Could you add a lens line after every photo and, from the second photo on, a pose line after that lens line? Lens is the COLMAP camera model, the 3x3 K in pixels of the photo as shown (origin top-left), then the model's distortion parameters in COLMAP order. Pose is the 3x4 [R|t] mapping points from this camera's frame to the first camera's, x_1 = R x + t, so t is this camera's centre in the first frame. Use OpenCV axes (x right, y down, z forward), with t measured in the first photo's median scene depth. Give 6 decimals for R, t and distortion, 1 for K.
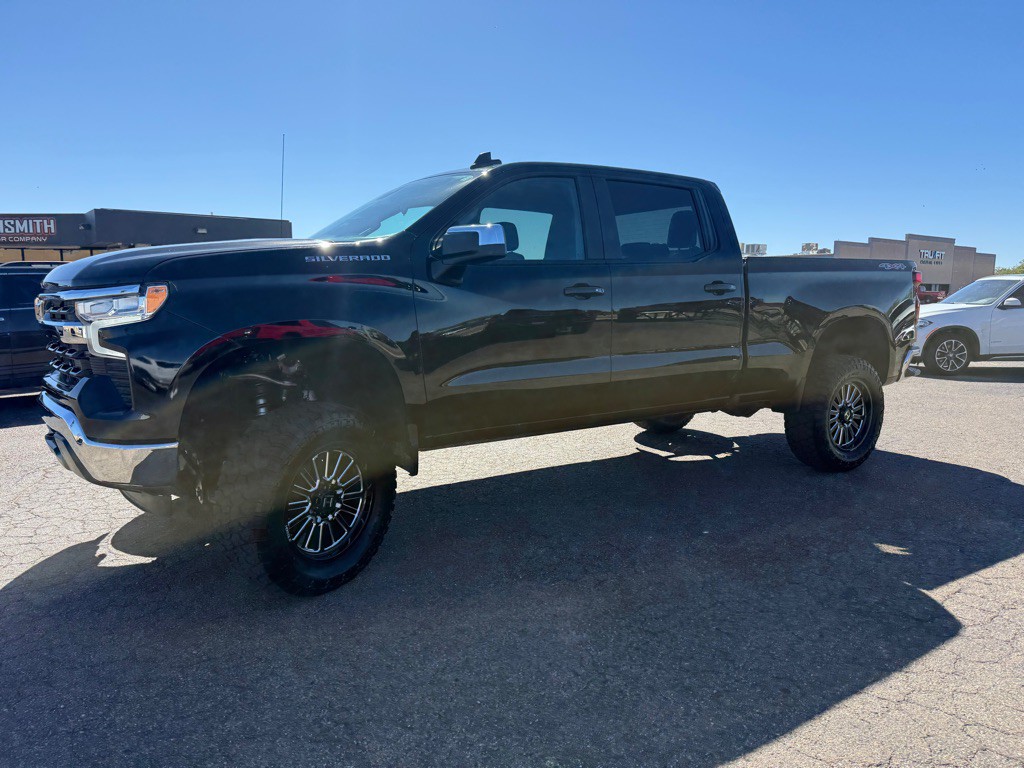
lens RADIAL K [[708.4, 0, 515.6], [0, 708.4, 384.4], [0, 0, 1]] dist [0.053895, -0.072945]
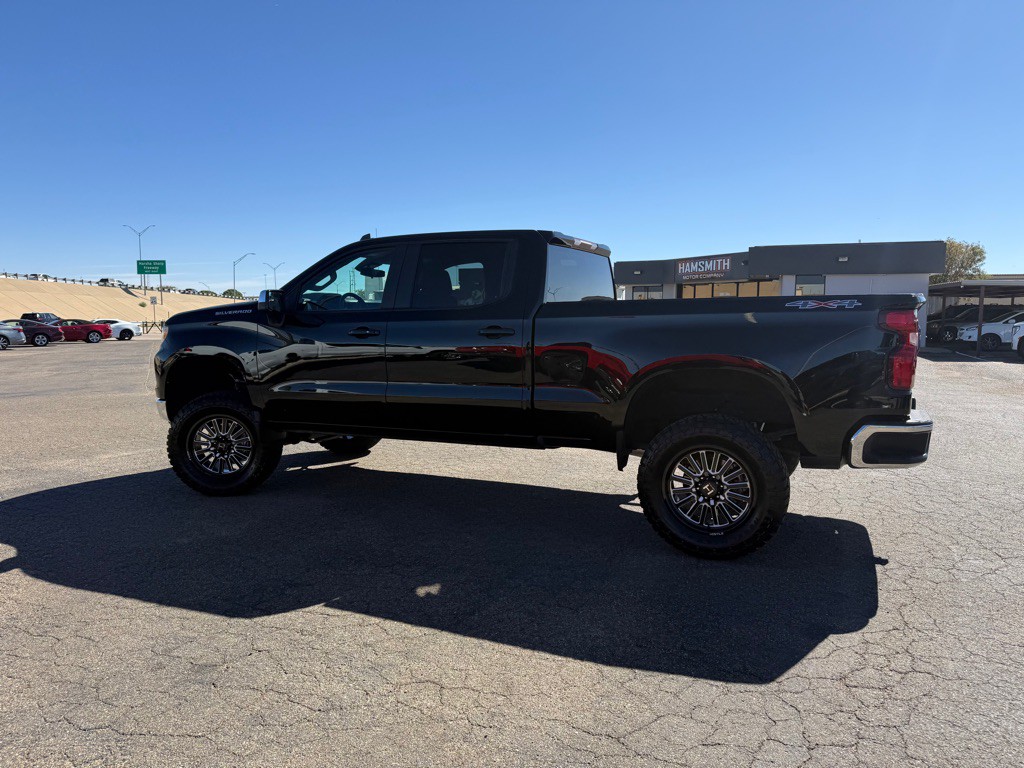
lens RADIAL K [[708.4, 0, 515.6], [0, 708.4, 384.4], [0, 0, 1]] dist [0.053895, -0.072945]
pose [[0.557536, 0.080953, -0.826196, 1.108742], [-0.109456, 0.993714, 0.023504, -0.078725], [0.822905, 0.077328, 0.562892, 0.398730]]
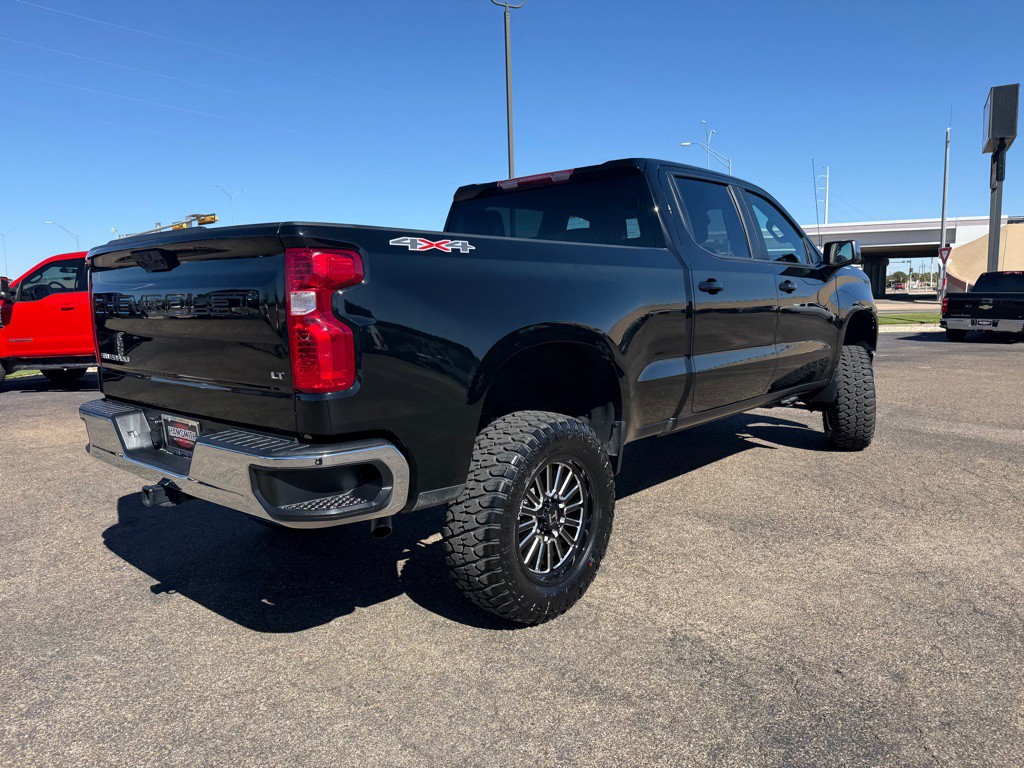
lens RADIAL K [[708.4, 0, 515.6], [0, 708.4, 384.4], [0, 0, 1]] dist [0.053895, -0.072945]
pose [[-0.952619, 0.054929, -0.299164, 0.511577], [-0.024946, 0.966136, 0.256824, -0.270835], [0.303140, 0.252119, -0.918990, 1.991765]]
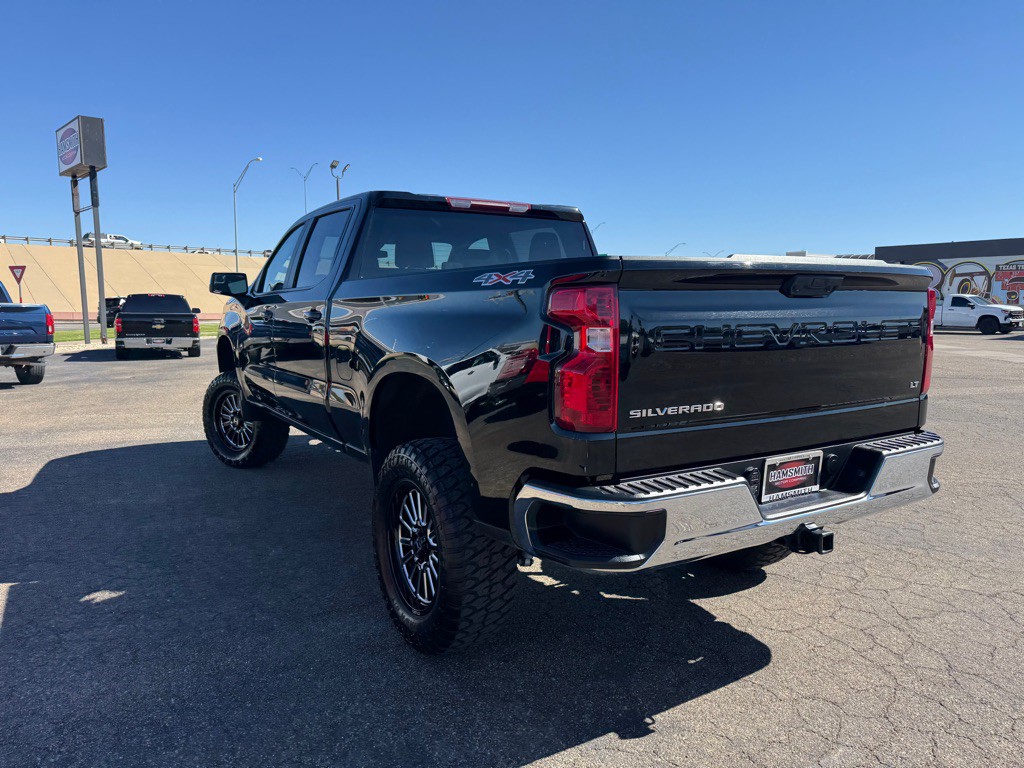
lens RADIAL K [[708.4, 0, 515.6], [0, 708.4, 384.4], [0, 0, 1]] dist [0.053895, -0.072945]
pose [[0.001121, 0.116173, -0.993228, 1.118032], [-0.134091, 0.984277, 0.114974, -0.175308], [0.990968, 0.133054, 0.016681, 1.165358]]
